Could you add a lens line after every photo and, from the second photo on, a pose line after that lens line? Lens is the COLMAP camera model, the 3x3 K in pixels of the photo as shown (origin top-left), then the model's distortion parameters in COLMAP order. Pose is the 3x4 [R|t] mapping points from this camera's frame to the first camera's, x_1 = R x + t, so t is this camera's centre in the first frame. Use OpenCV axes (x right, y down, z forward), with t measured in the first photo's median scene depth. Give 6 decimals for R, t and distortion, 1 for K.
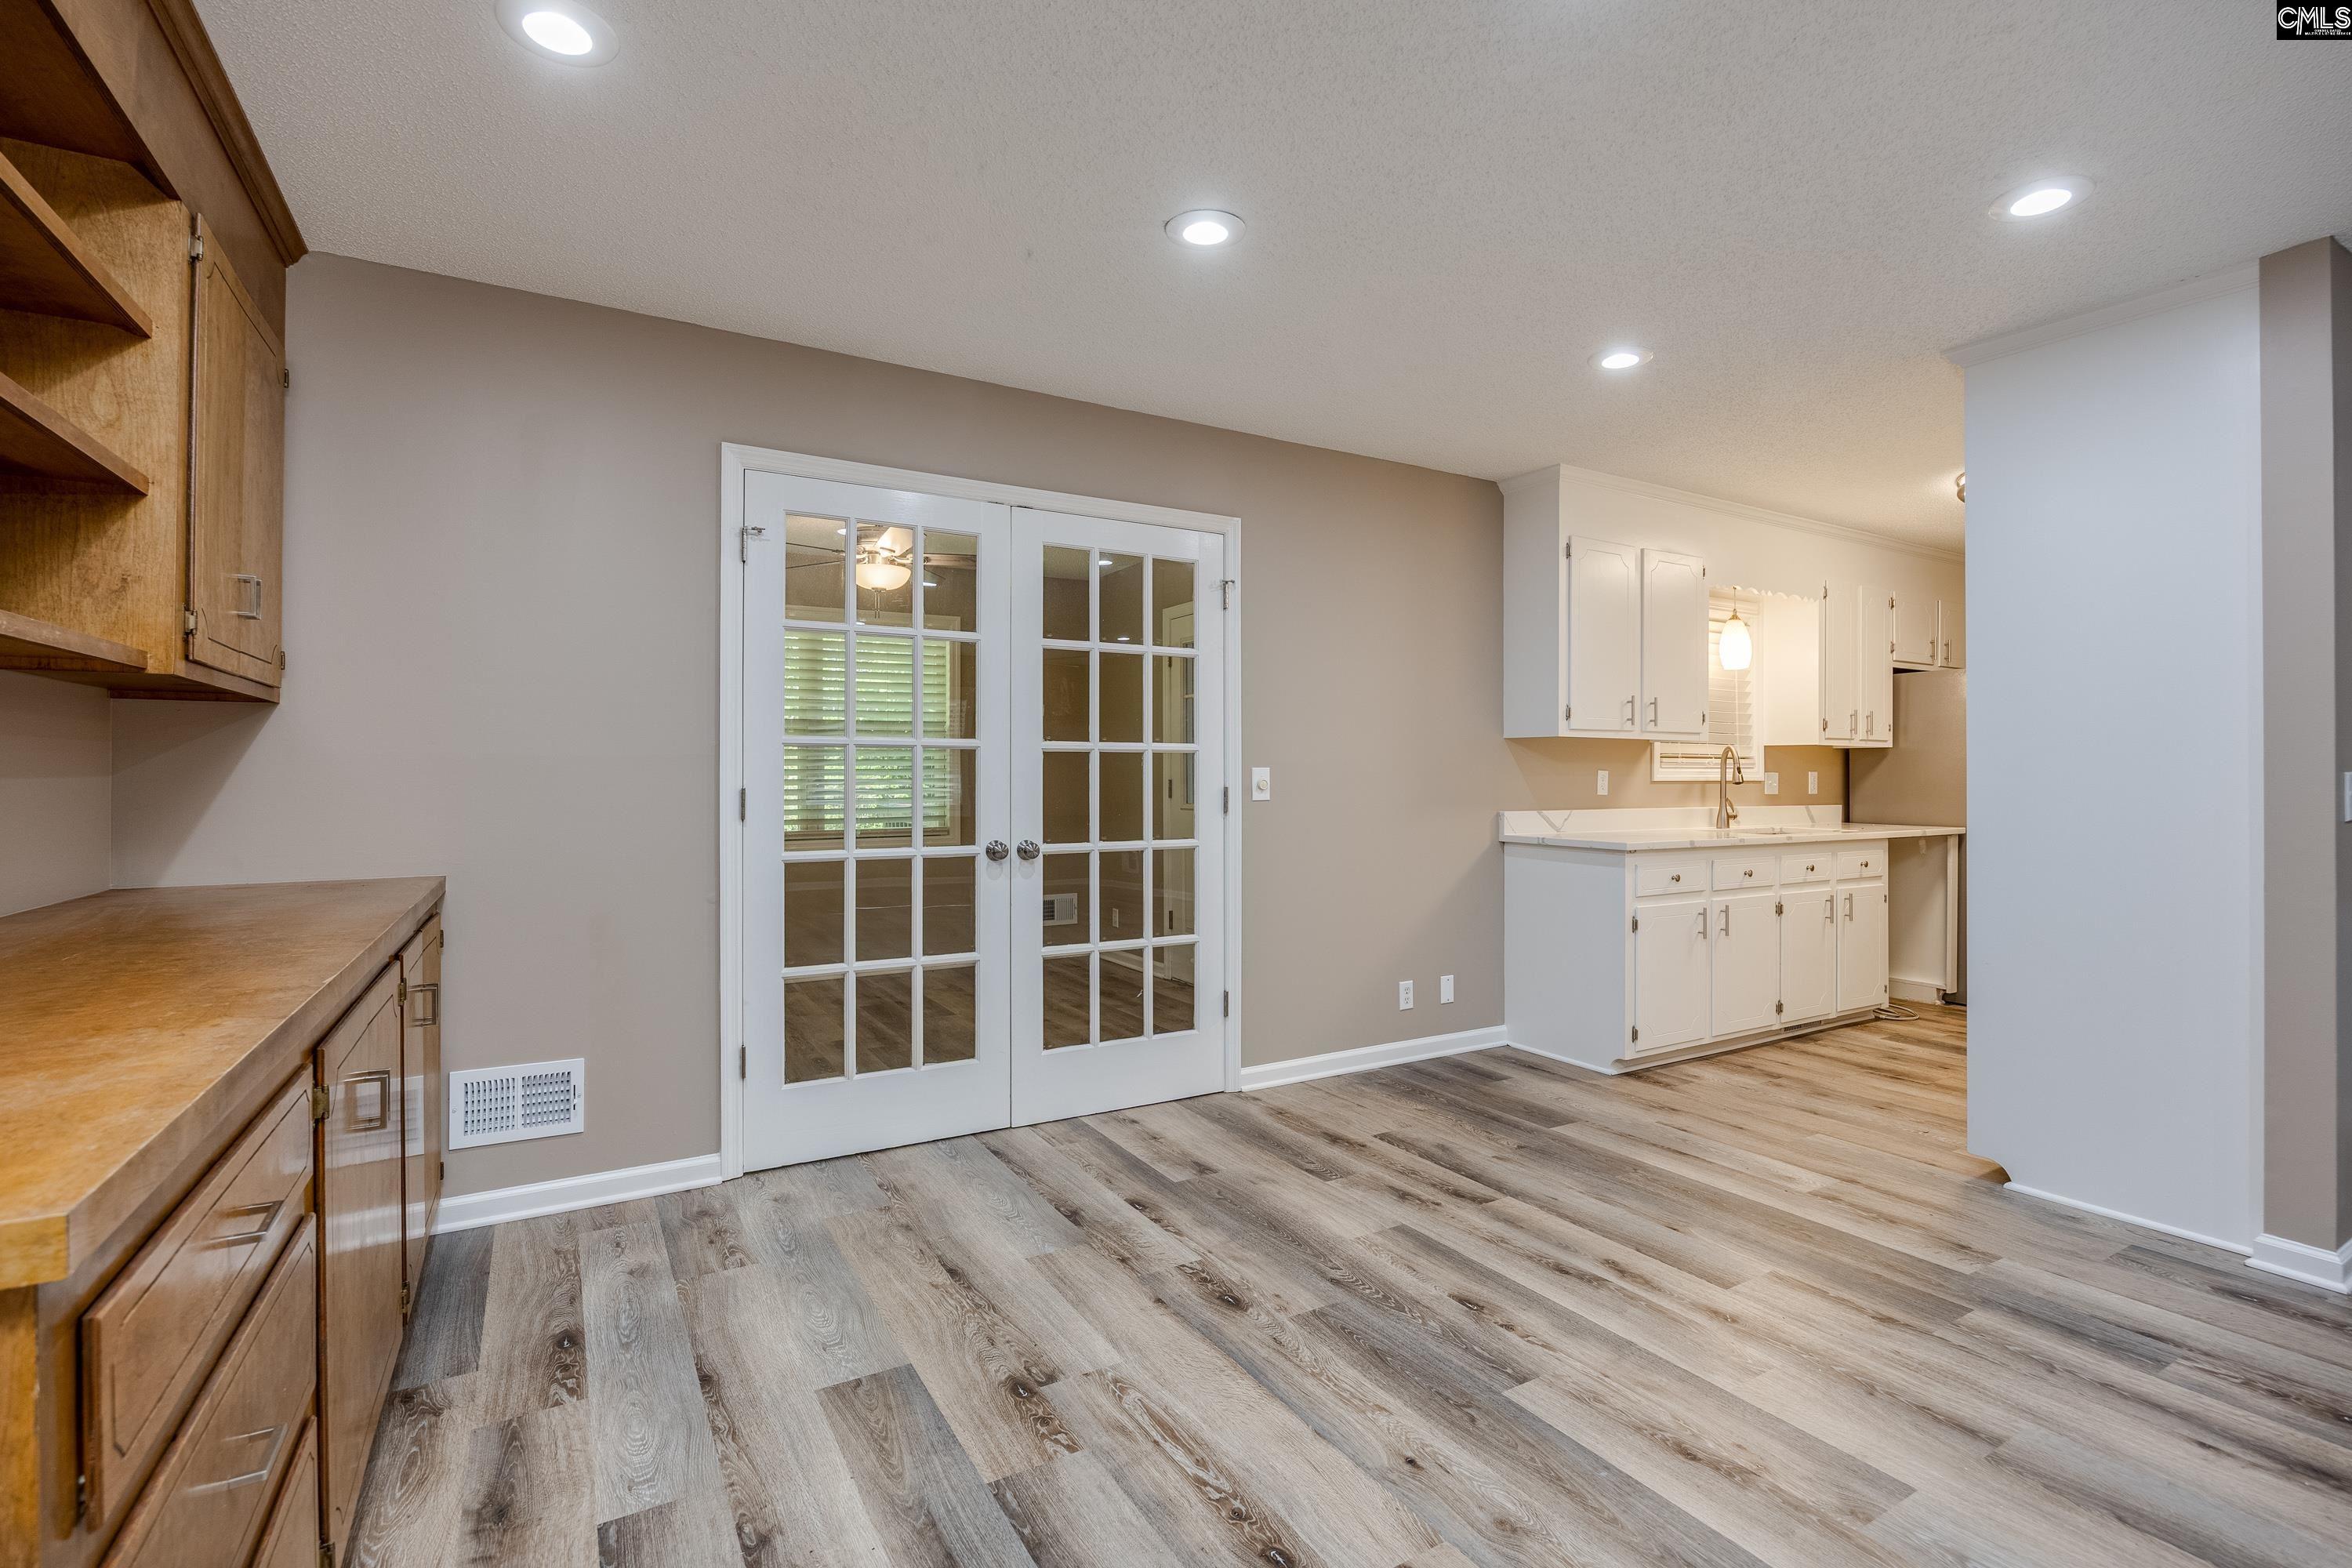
lens RADIAL K [[1034.0, 0, 1243.4], [0, 1034.0, 776.4], [0, 0, 1]] dist [-0.012290, 0.000043]
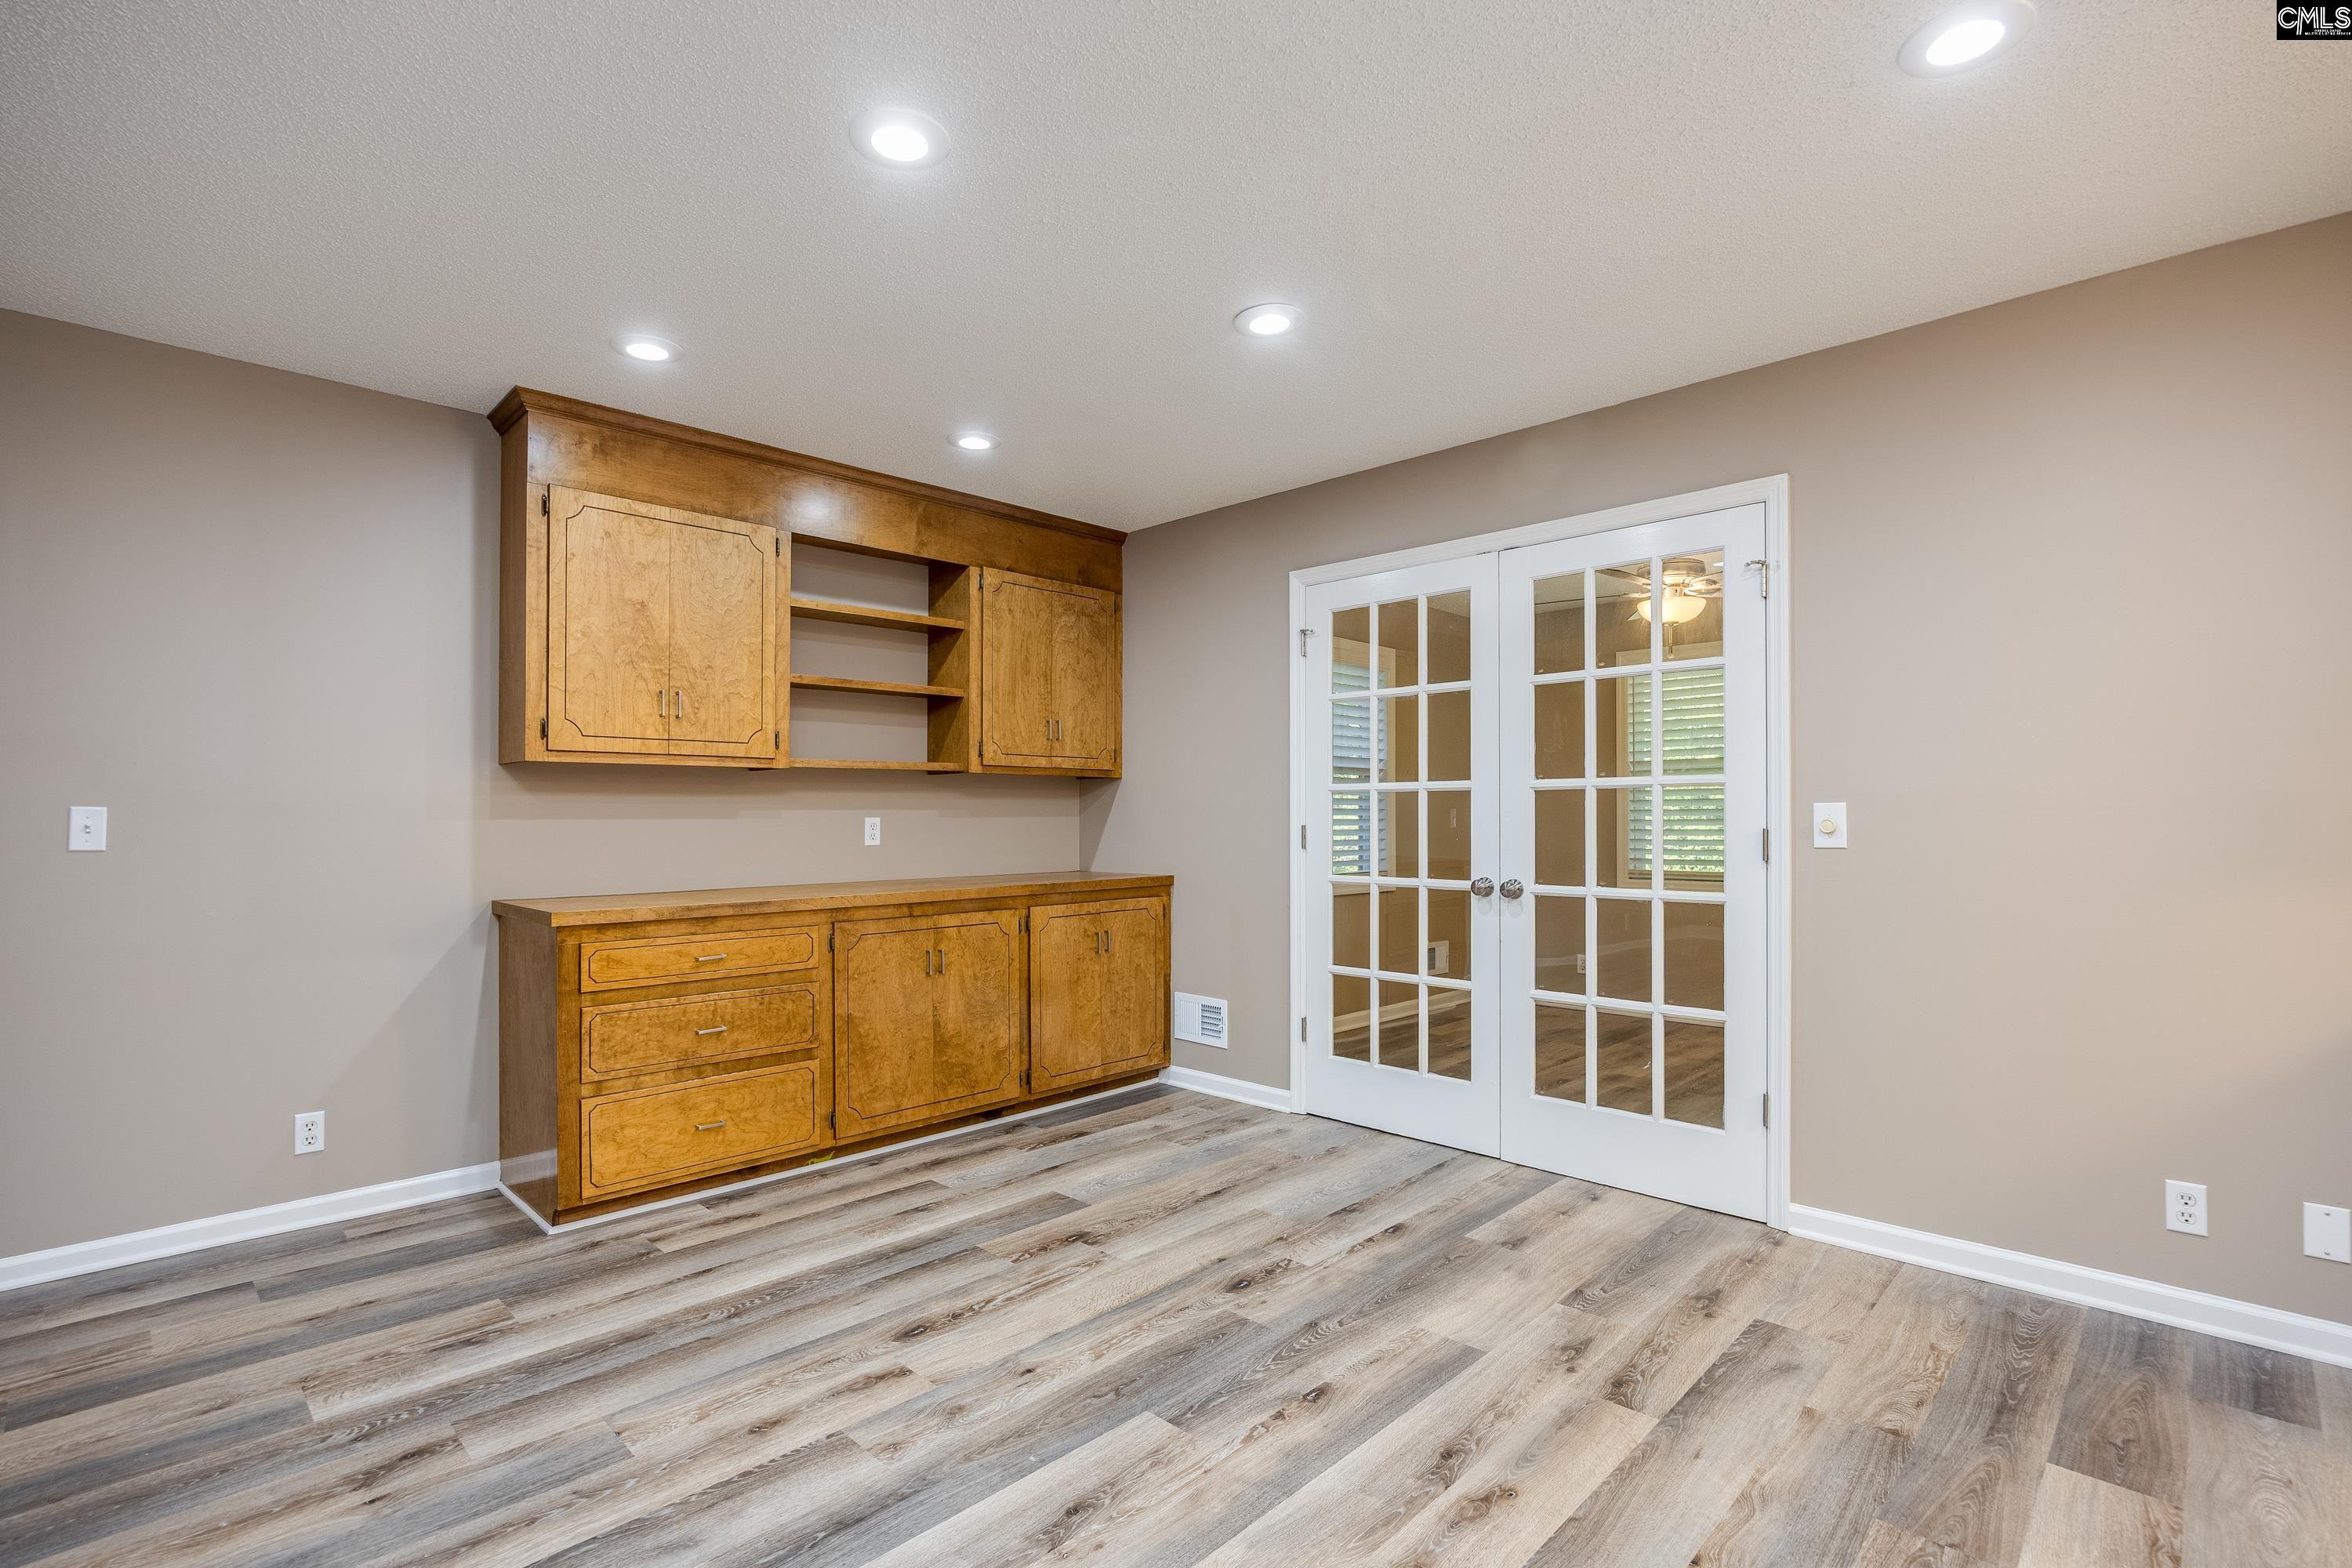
lens RADIAL K [[1145.3, 0, 1241.4], [0, 1145.3, 815.6], [0, 0, 1]] dist [-0.014748, 0.000539]
pose [[0.263092, 0.000249, -0.964771, 0.947276], [0.002190, 0.999997, 0.000855, -0.001862], [0.964768, -0.002338, 0.263091, 0.539799]]
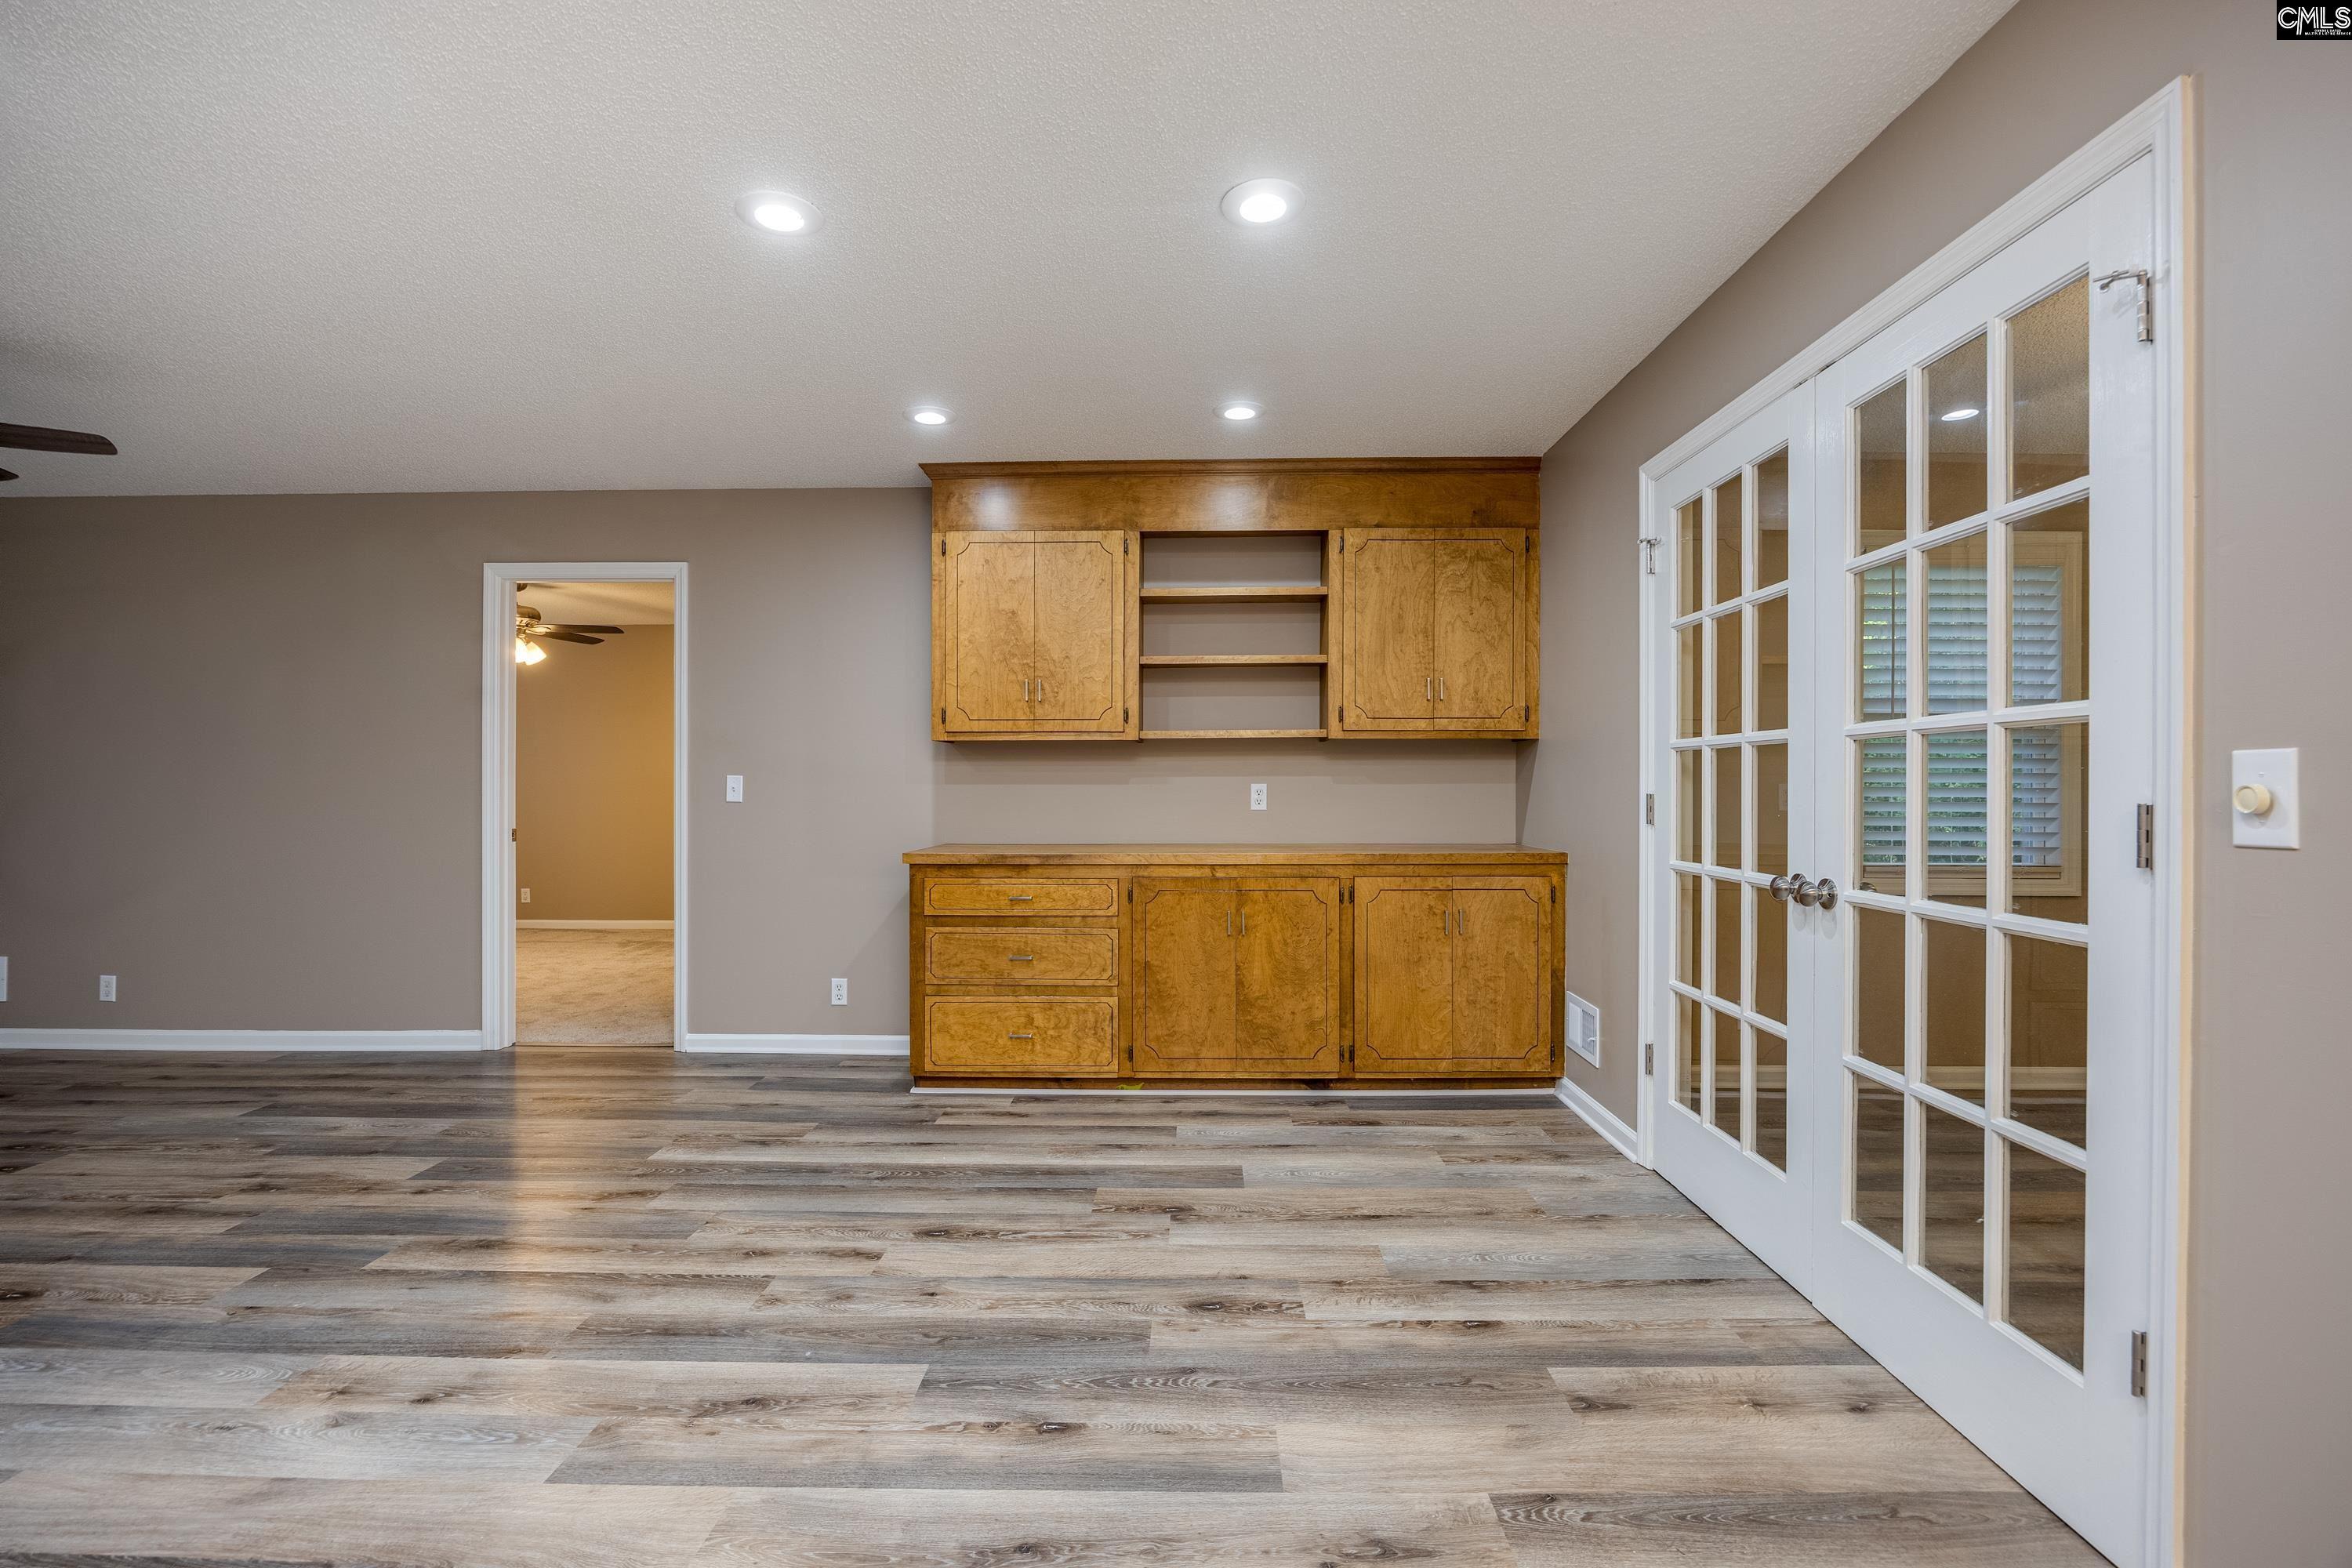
lens RADIAL K [[1115.5, 0, 1176.0], [0, 1115.5, 793.0], [0, 0, 1]] dist [-0.019301, 0.000135]
pose [[-0.569041, 0.005156, -0.822293, 0.708906], [0.000413, 0.999982, 0.005984, 0.004608], [0.822309, 0.003066, -0.569033, 1.265309]]
